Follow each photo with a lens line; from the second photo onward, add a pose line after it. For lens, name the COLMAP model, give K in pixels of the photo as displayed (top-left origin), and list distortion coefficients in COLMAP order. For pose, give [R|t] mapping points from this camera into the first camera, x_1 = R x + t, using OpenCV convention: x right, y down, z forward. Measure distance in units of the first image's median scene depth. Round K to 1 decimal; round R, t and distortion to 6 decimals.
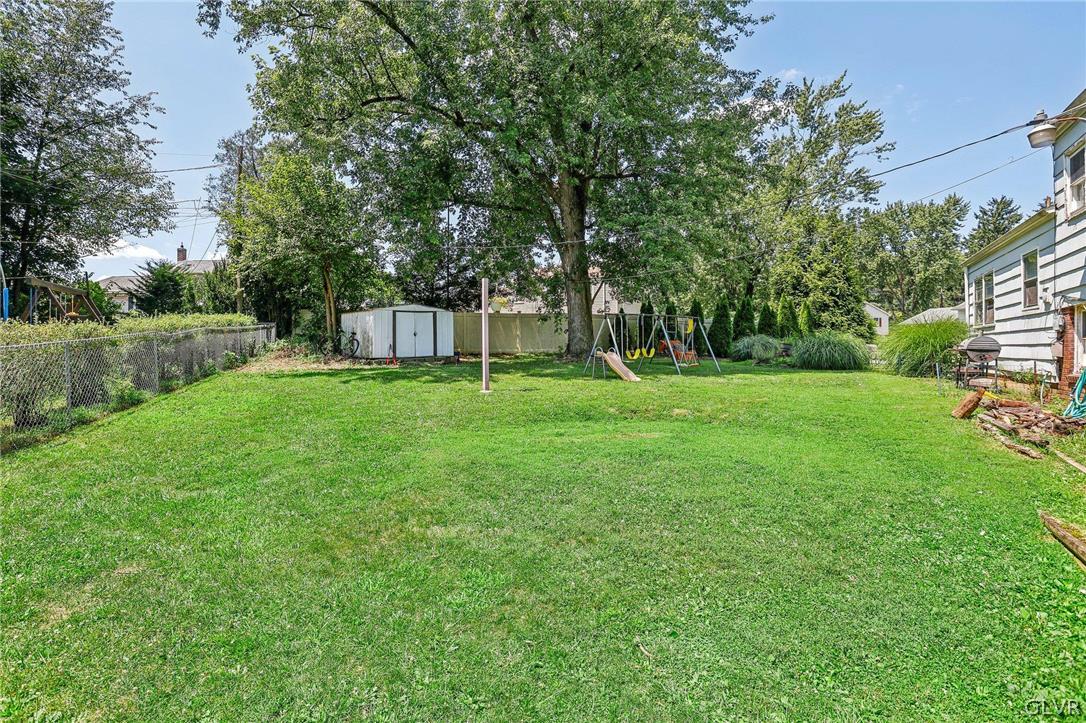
lens RADIAL K [[538.9, 0, 539.1], [0, 538.9, 357.5], [0, 0, 1]] dist [-0.065985, 0.035860]
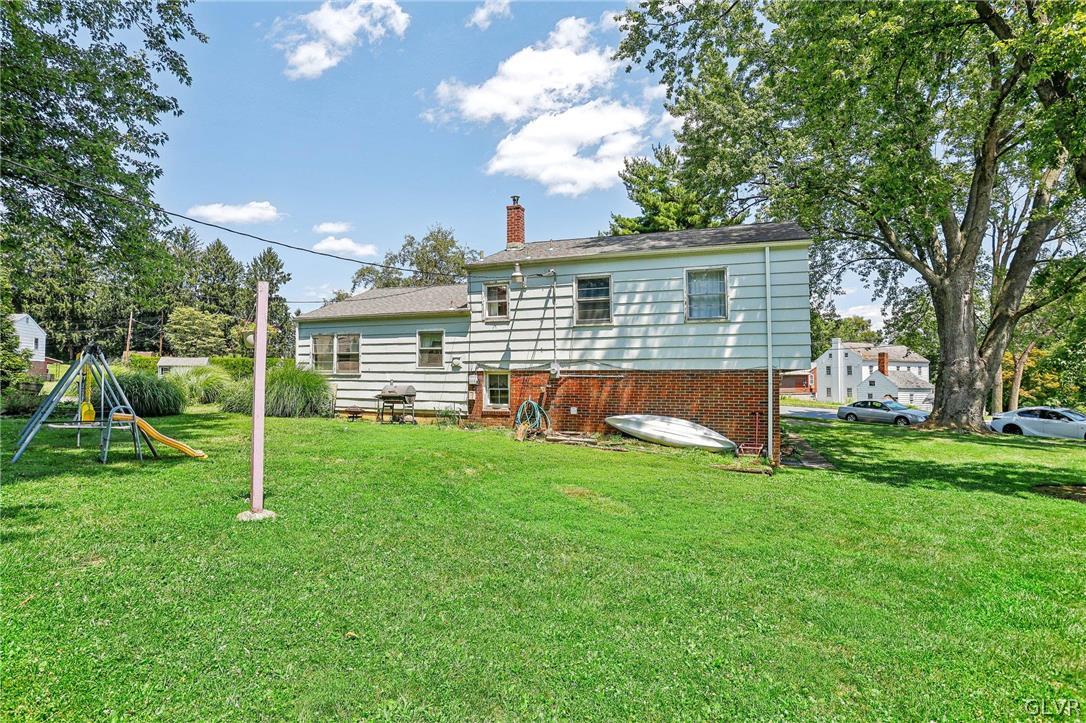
lens RADIAL K [[538.9, 0, 539.1], [0, 538.9, 357.5], [0, 0, 1]] dist [-0.065985, 0.035860]
pose [[-0.141252, 0.035602, 0.989333, -0.664124], [0.007532, 0.999363, -0.034888, -0.067706], [-0.989945, 0.002524, -0.141430, 0.924018]]
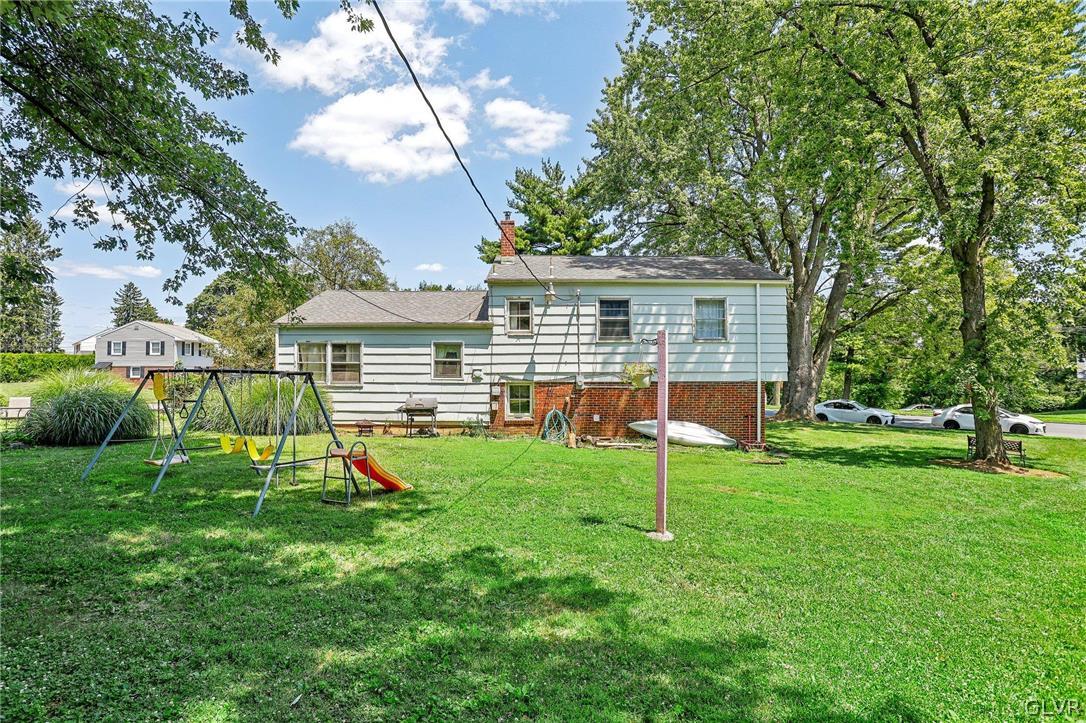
lens RADIAL K [[538.9, 0, 539.1], [0, 538.9, 357.5], [0, 0, 1]] dist [-0.065985, 0.035860]
pose [[-0.479967, 0.024006, 0.876958, -0.574377], [0.009264, 0.999708, -0.022297, -0.121145], [-0.877238, -0.002578, -0.480049, 1.546781]]
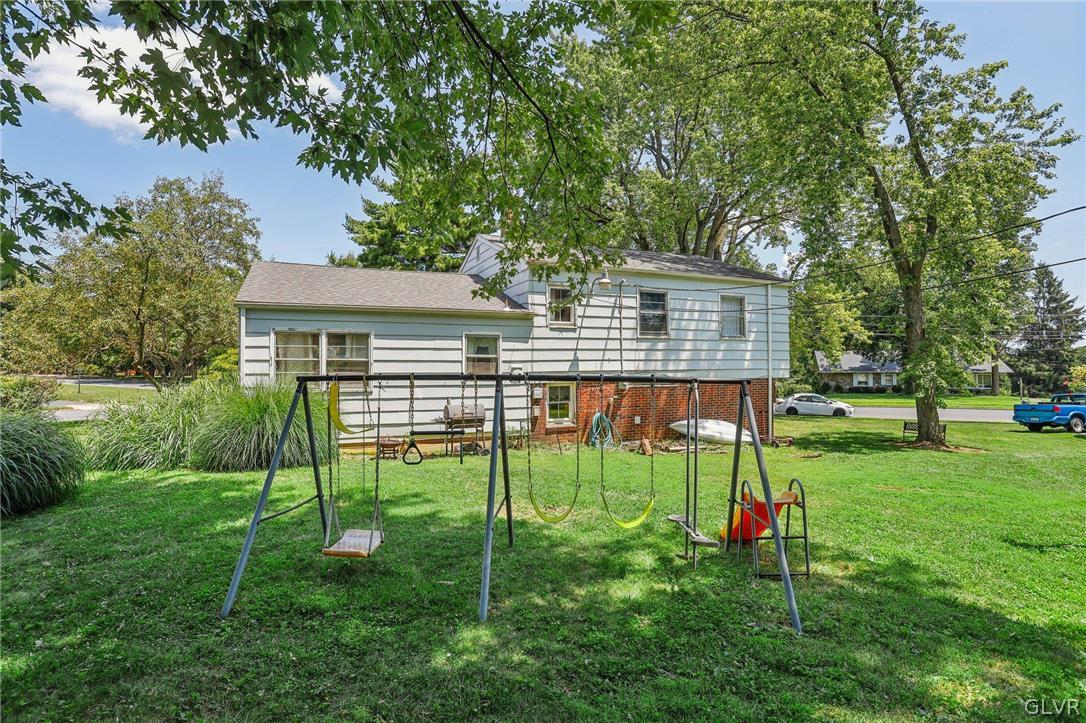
lens RADIAL K [[538.9, 0, 539.1], [0, 538.9, 357.5], [0, 0, 1]] dist [-0.065985, 0.035860]
pose [[-0.785863, 0.011610, 0.618291, 0.051272], [0.009554, 0.999932, -0.006634, -0.139078], [-0.618326, 0.000694, -0.785921, 1.949632]]
